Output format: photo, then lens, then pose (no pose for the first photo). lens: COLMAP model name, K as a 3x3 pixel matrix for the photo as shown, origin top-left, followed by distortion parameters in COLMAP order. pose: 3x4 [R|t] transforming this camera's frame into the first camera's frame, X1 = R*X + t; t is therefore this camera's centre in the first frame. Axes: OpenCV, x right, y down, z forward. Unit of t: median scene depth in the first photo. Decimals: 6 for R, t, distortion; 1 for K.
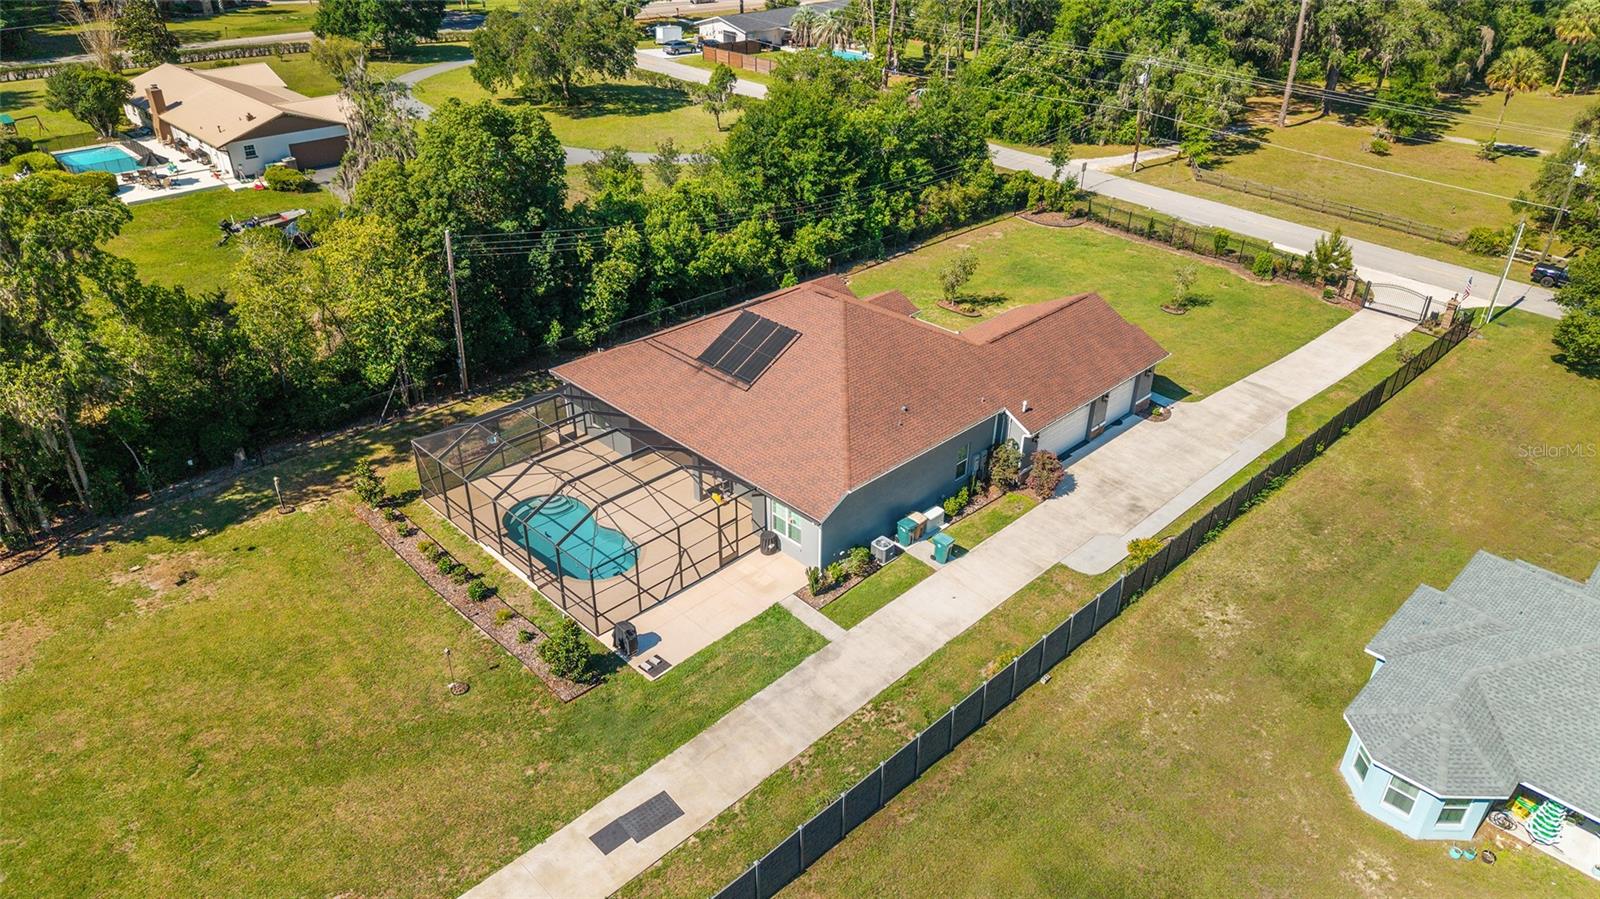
lens RADIAL K [[1067.6, 0, 801.3], [0, 1067.6, 455.7], [0, 0, 1]] dist [0.004188, -0.005862]
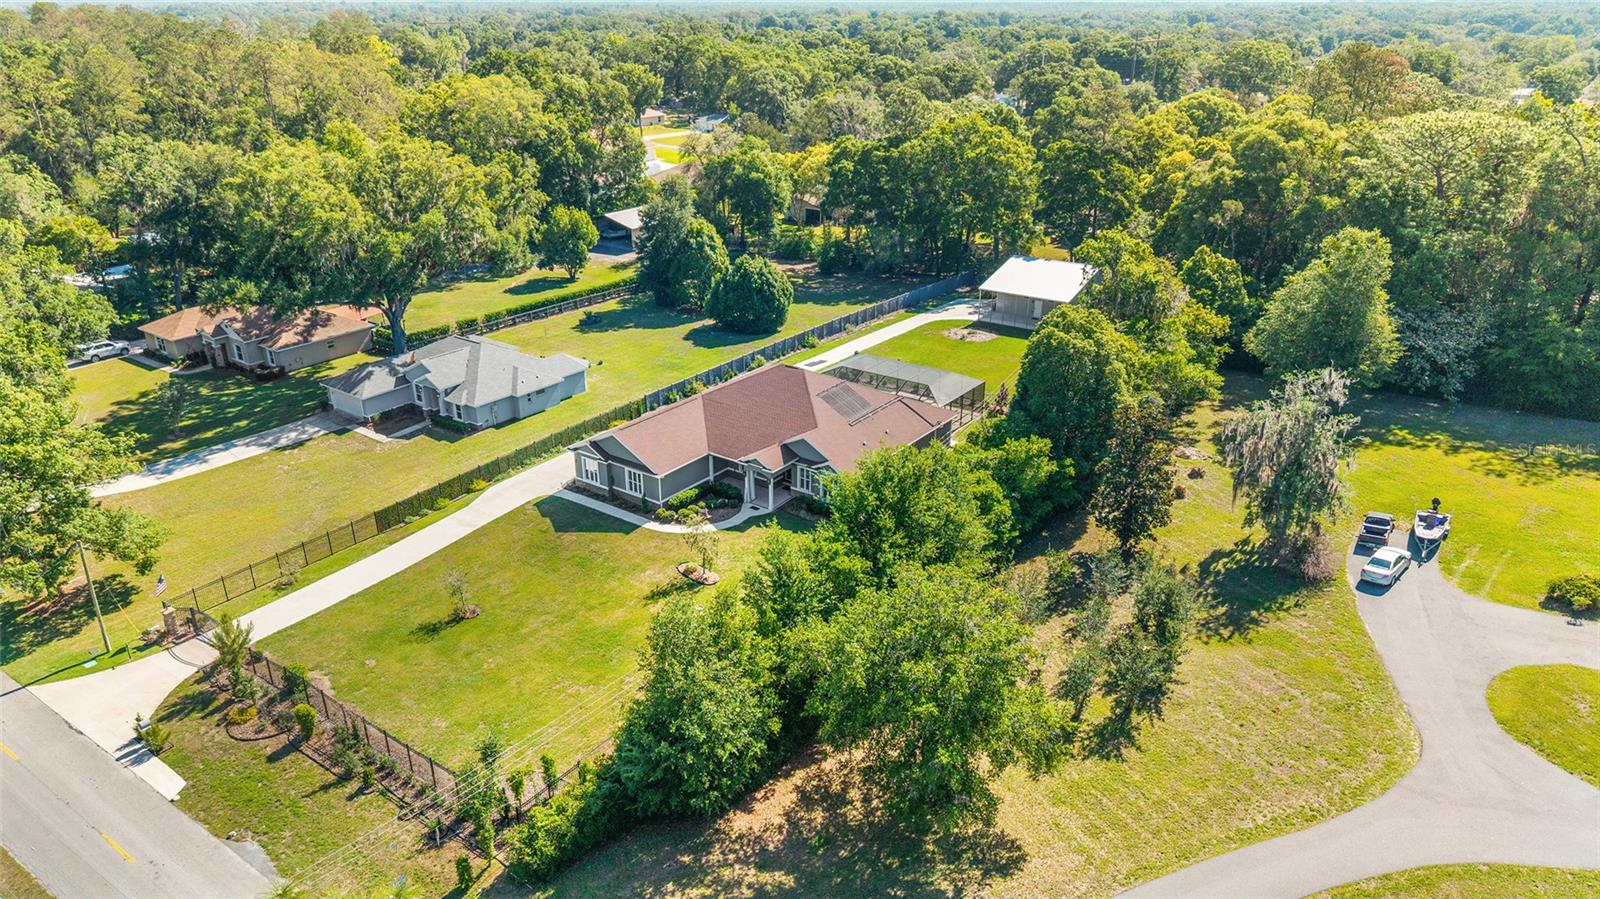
lens RADIAL K [[1080.7, 0, 803.3], [0, 1080.7, 446.1], [0, 0, 1]] dist [0.002697, -0.004487]
pose [[-0.985455, 0.056727, -0.160189, 0.240873], [-0.093323, 0.607122, 0.789110, -1.187317], [0.142018, 0.792582, -0.592997, 1.767569]]
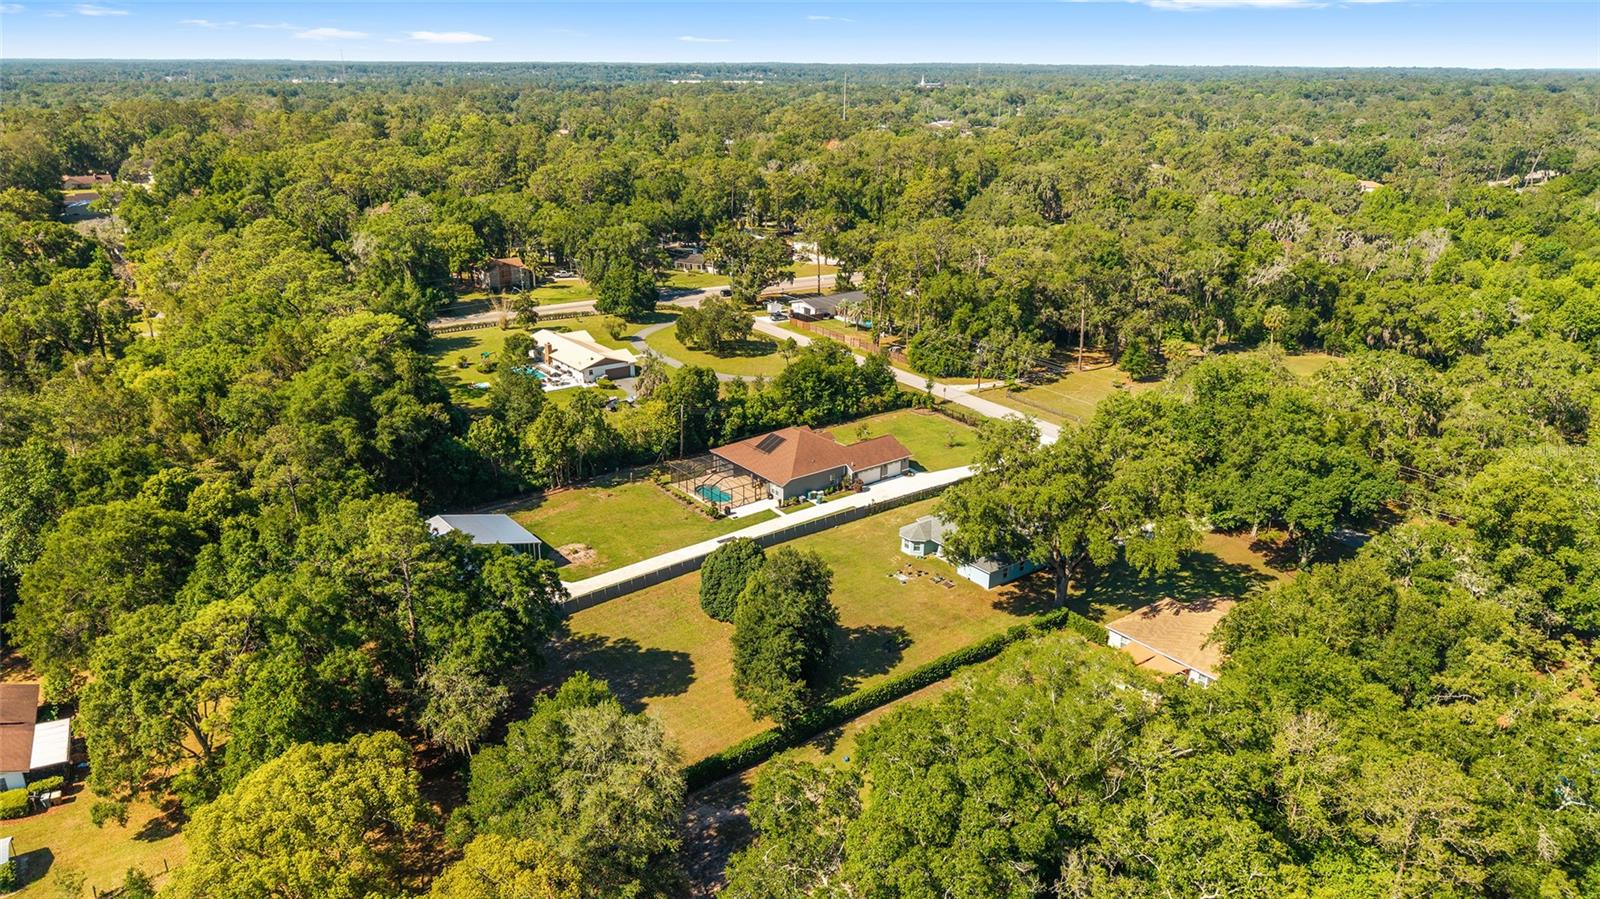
lens RADIAL K [[1067.6, 0, 801.3], [0, 1067.6, 455.7], [0, 0, 1]] dist [0.004188, -0.005862]
pose [[0.992472, 0.041789, -0.115121, 0.347305], [-0.061374, 0.983143, -0.172231, 0.406408], [0.105983, 0.178000, 0.978307, -1.803116]]
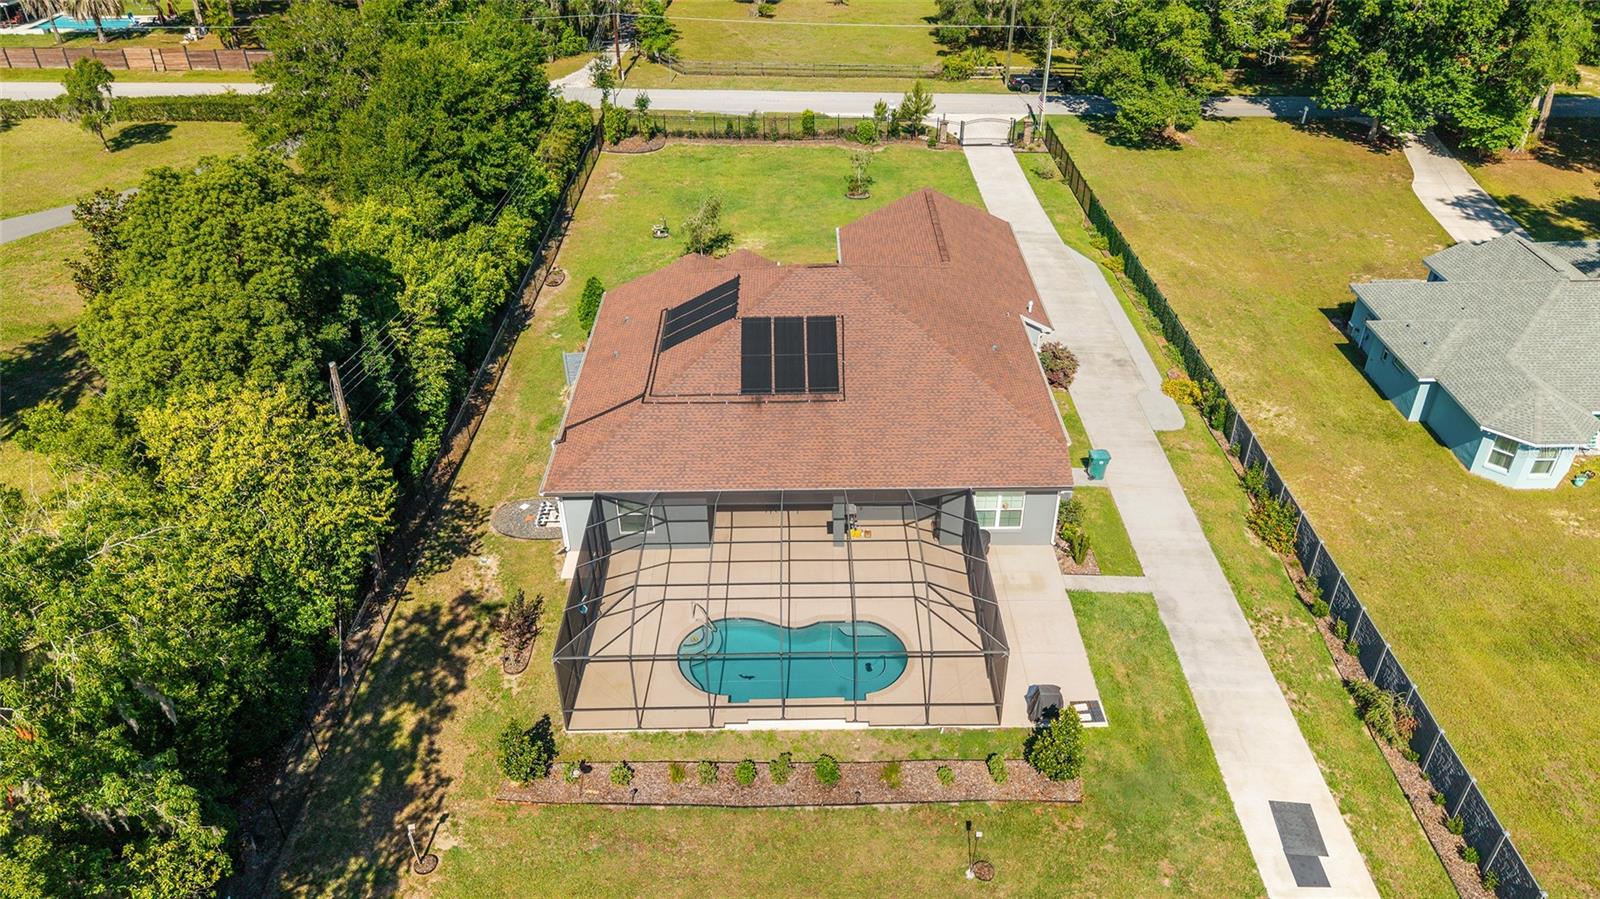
lens RADIAL K [[1125.3, 0, 803.4], [0, 1125.3, 449.3], [0, 0, 1]] dist [0.002572, -0.001959]
pose [[0.699219, -0.408588, 0.586642, -0.478393], [0.375960, 0.908108, 0.184377, -0.158535], [-0.608068, 0.091633, 0.788579, 0.265341]]
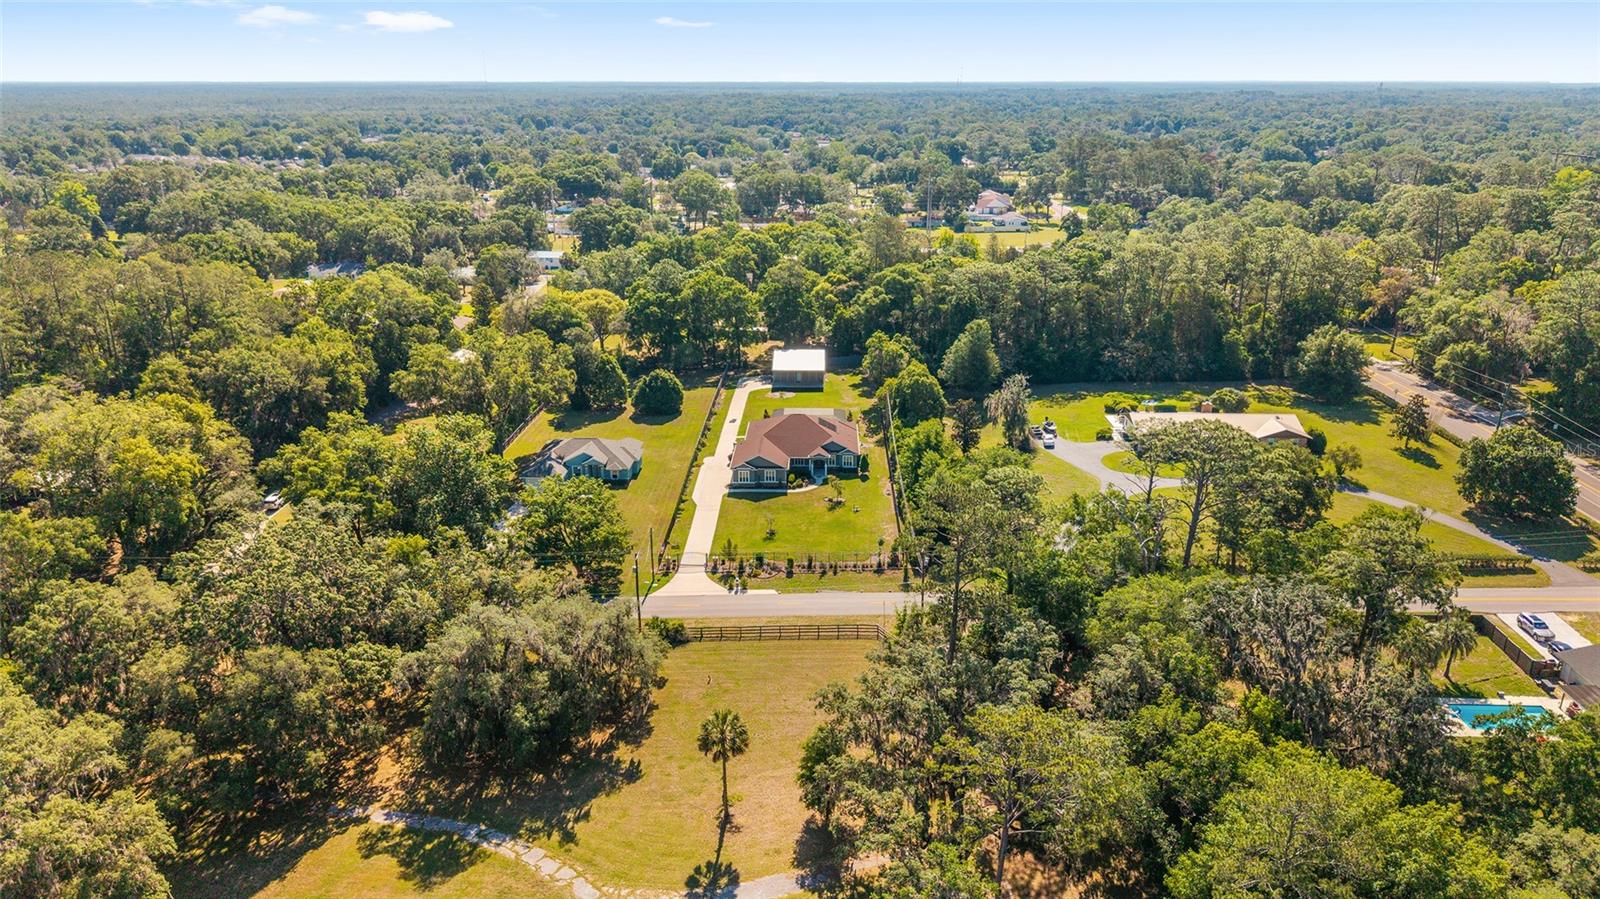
lens RADIAL K [[1067.6, 0, 801.3], [0, 1067.6, 455.7], [0, 0, 1]] dist [0.004188, -0.005862]
pose [[-0.716755, 0.219939, -0.661732, 2.012960], [-0.354939, 0.701763, 0.617695, -1.894007], [0.600234, 0.677610, -0.424927, 2.193672]]
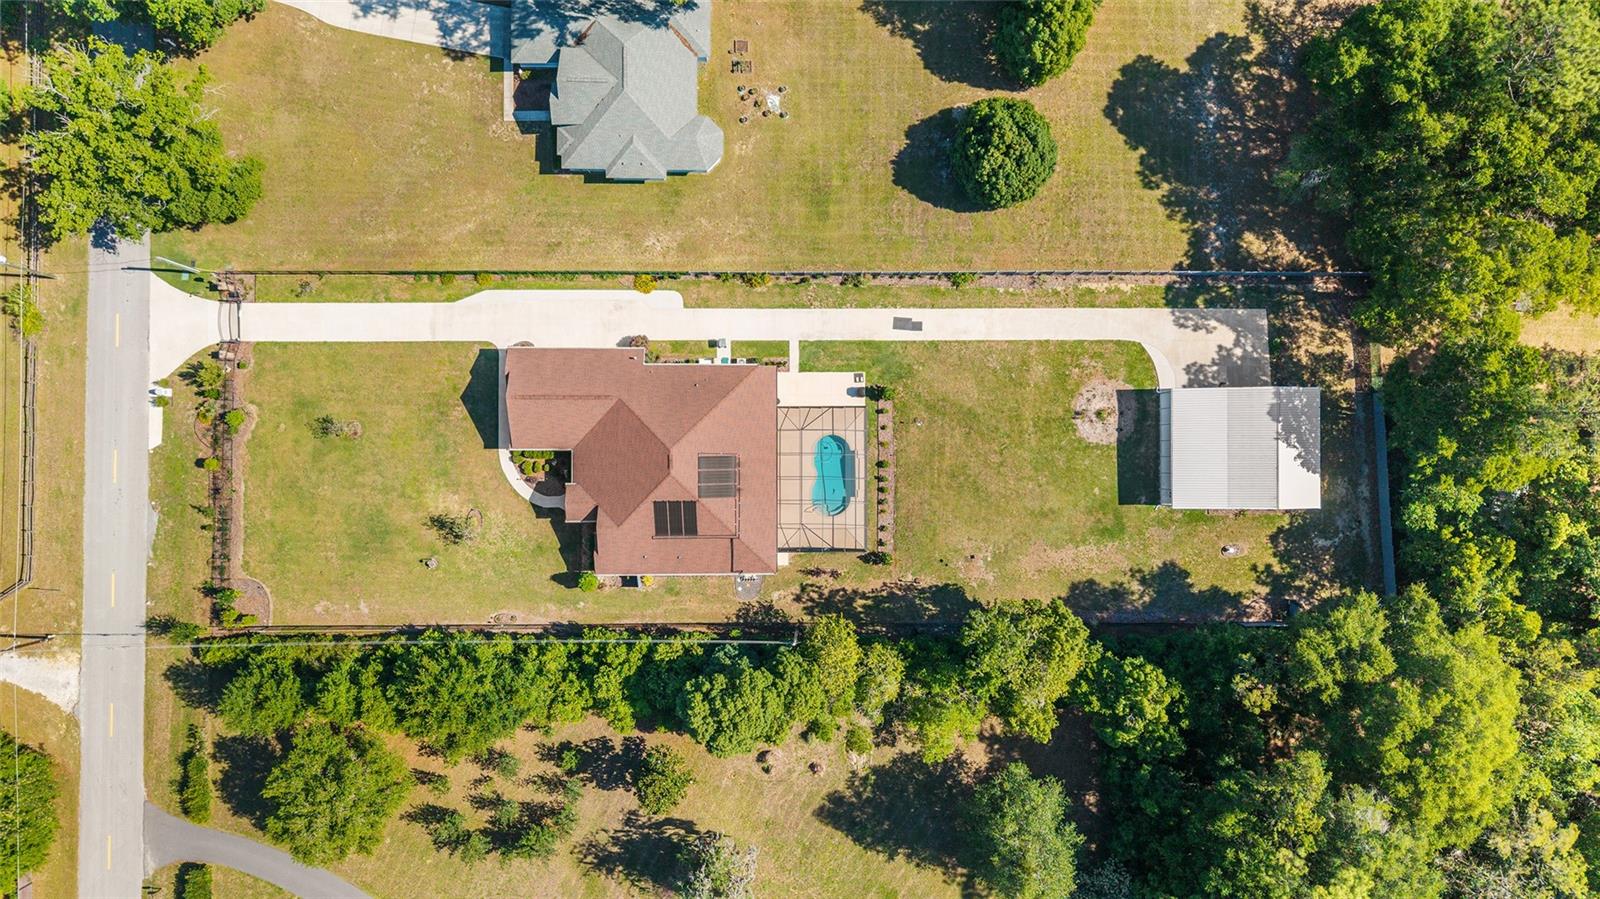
lens RADIAL K [[1067.6, 0, 801.3], [0, 1067.6, 455.7], [0, 0, 1]] dist [0.004188, -0.005862]
pose [[-0.710896, -0.702934, -0.022598, -0.073552], [0.333350, -0.365071, 0.869253, -1.393717], [-0.619277, 0.610416, 0.493851, -0.044038]]
